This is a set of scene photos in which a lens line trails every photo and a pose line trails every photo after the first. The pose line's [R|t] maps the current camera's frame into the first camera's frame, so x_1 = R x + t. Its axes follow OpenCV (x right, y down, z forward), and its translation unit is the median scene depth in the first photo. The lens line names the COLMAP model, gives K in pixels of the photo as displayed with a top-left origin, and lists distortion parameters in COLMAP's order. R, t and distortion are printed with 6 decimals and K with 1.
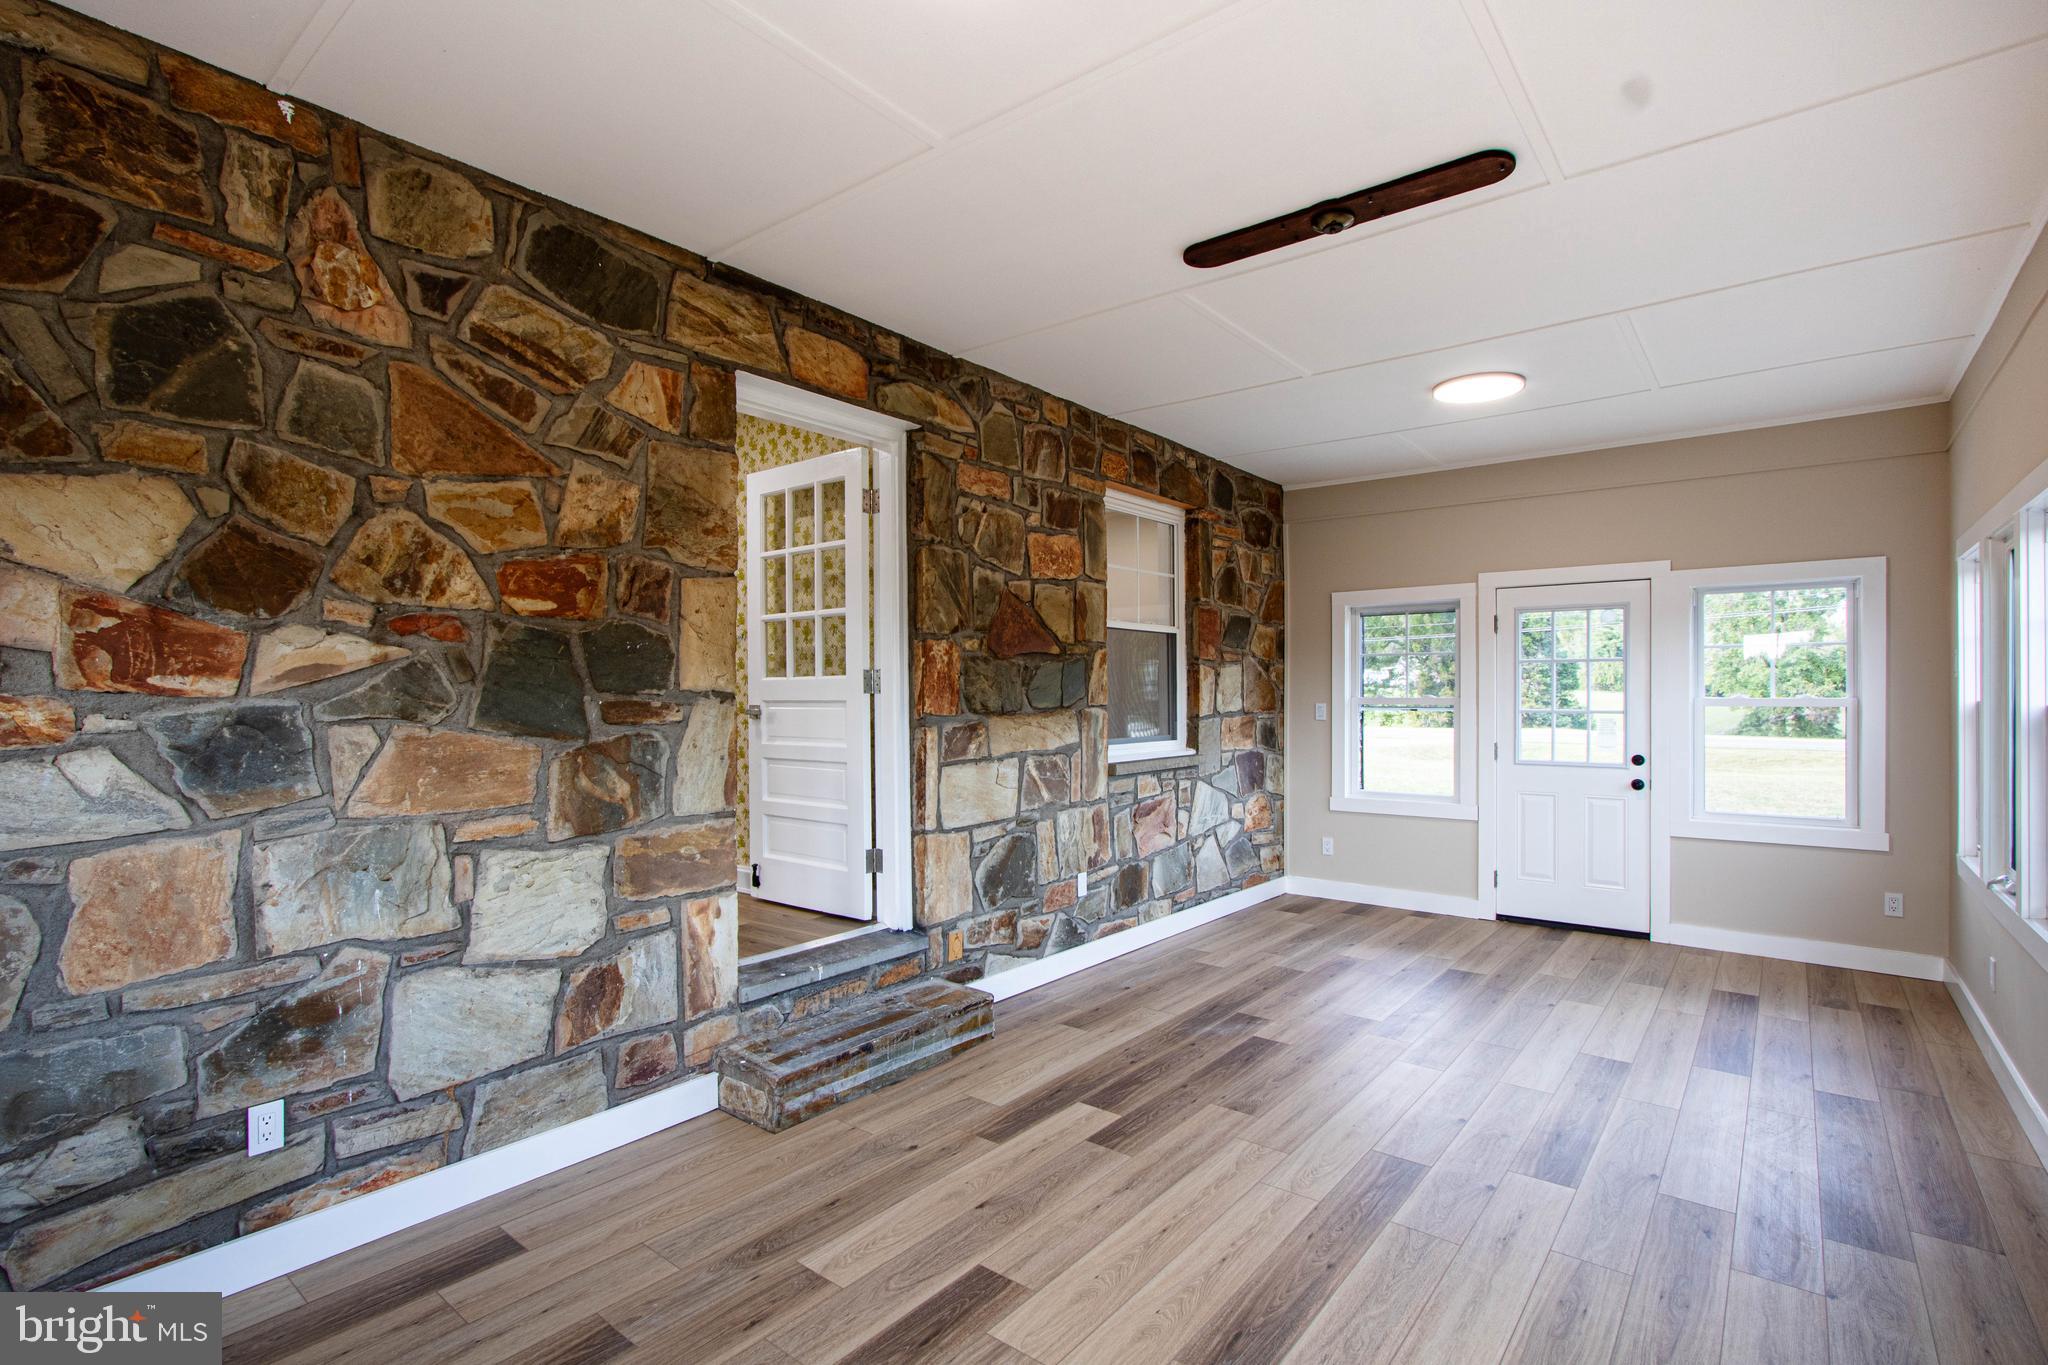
lens RADIAL K [[979.1, 0, 1023.3], [0, 979.1, 693.4], [0, 0, 1]] dist [-0.001190, -0.000171]
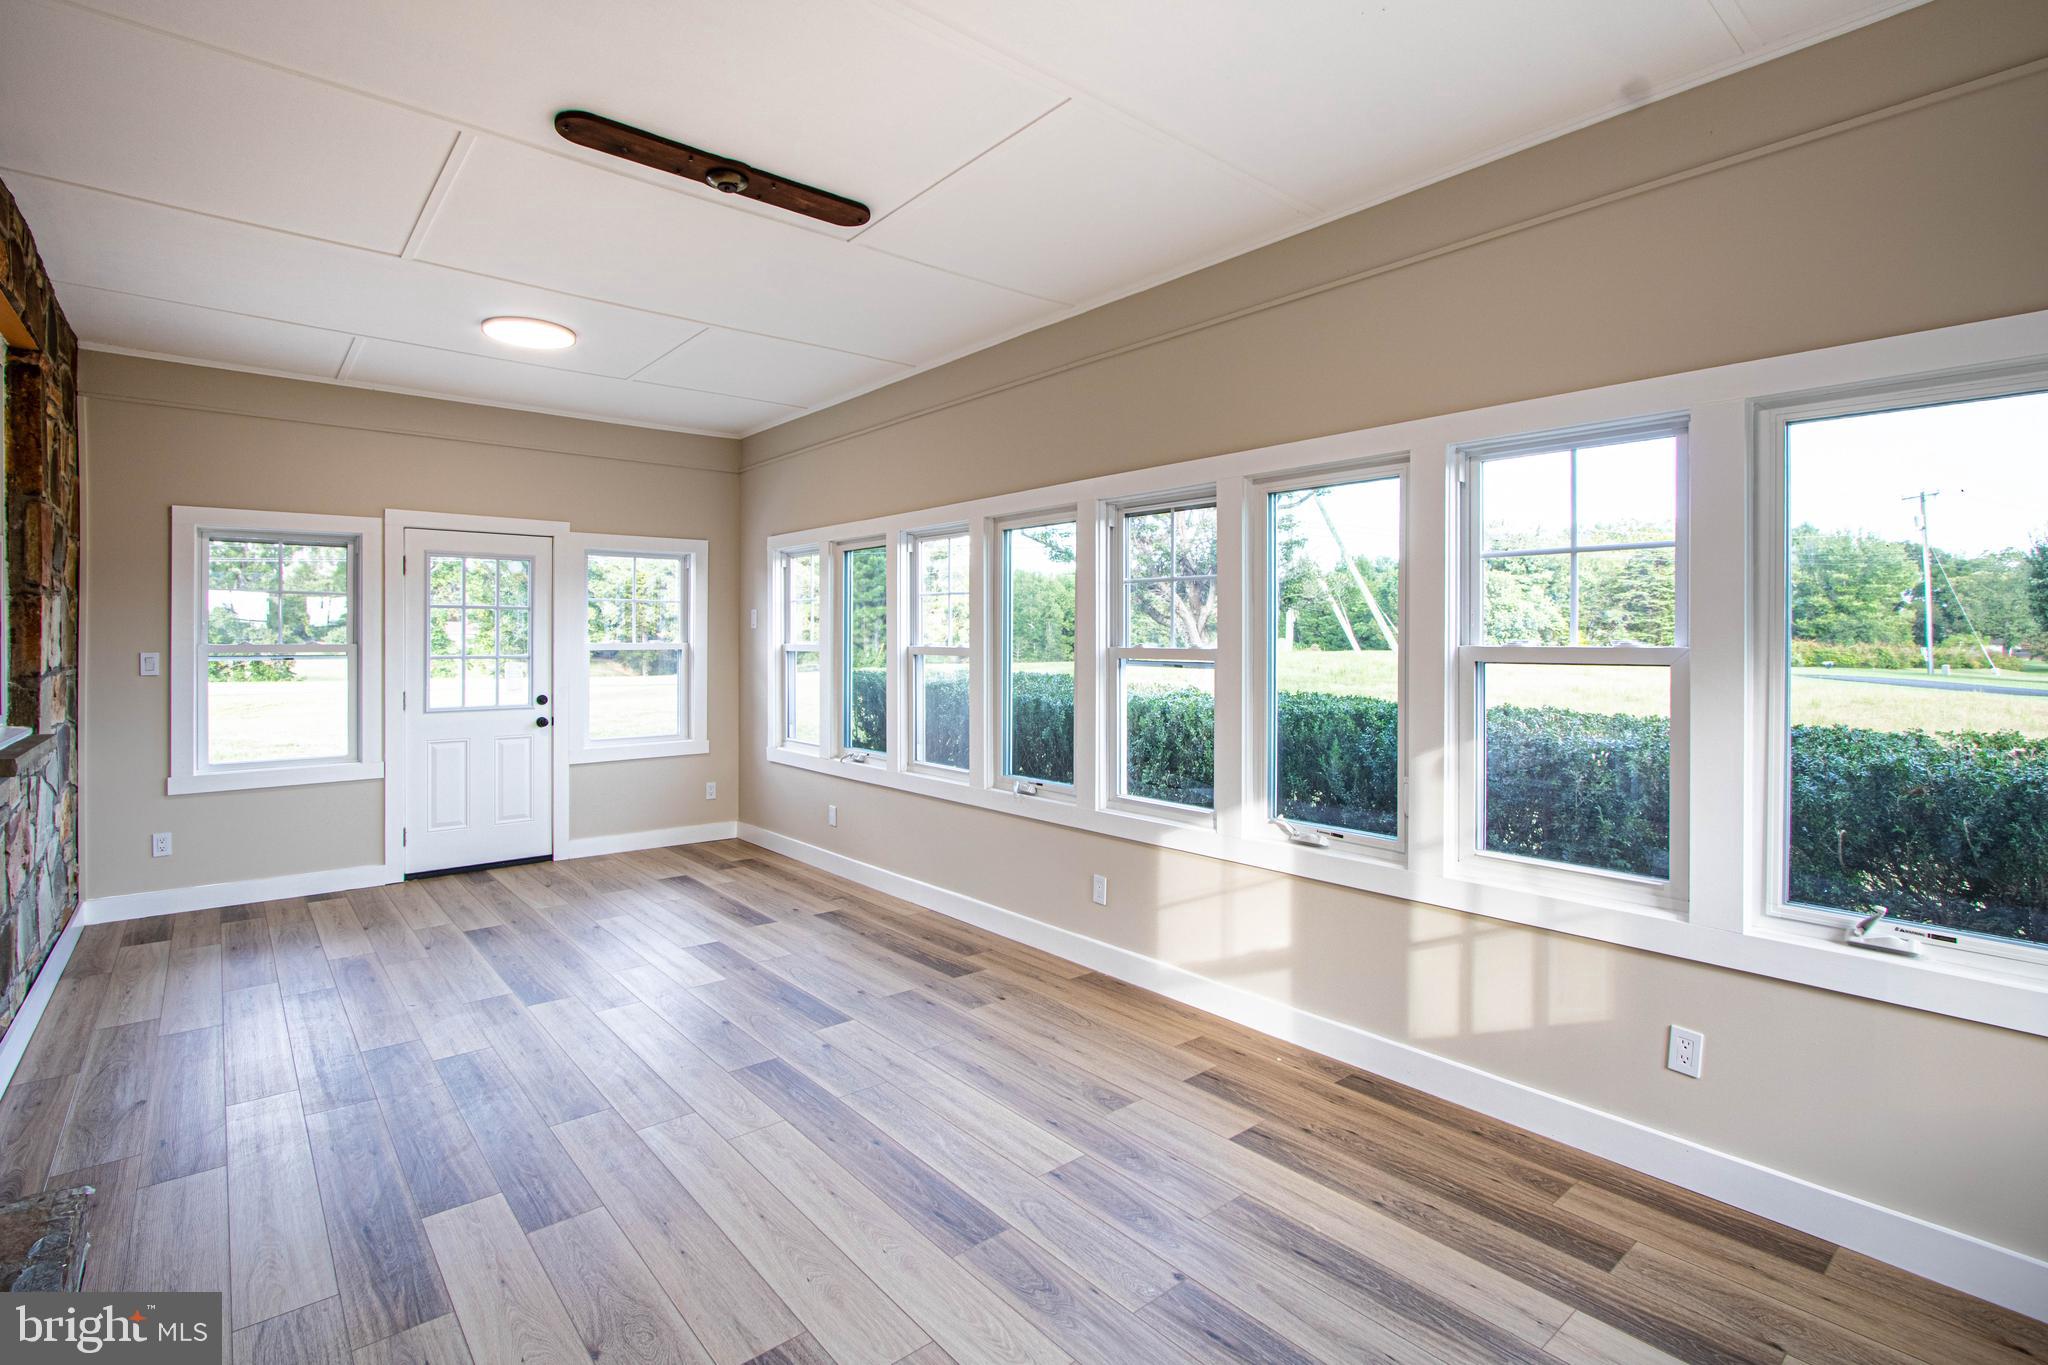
lens RADIAL K [[953.8, 0, 1020.2], [0, 953.8, 637.0], [0, 0, 1]] dist [-0.000591, 0.000032]
pose [[0.202410, 0.002942, 0.979296, -0.310963], [-0.000937, 0.999996, -0.002810, 0.000051], [-0.979300, -0.000348, 0.202412, 0.256829]]
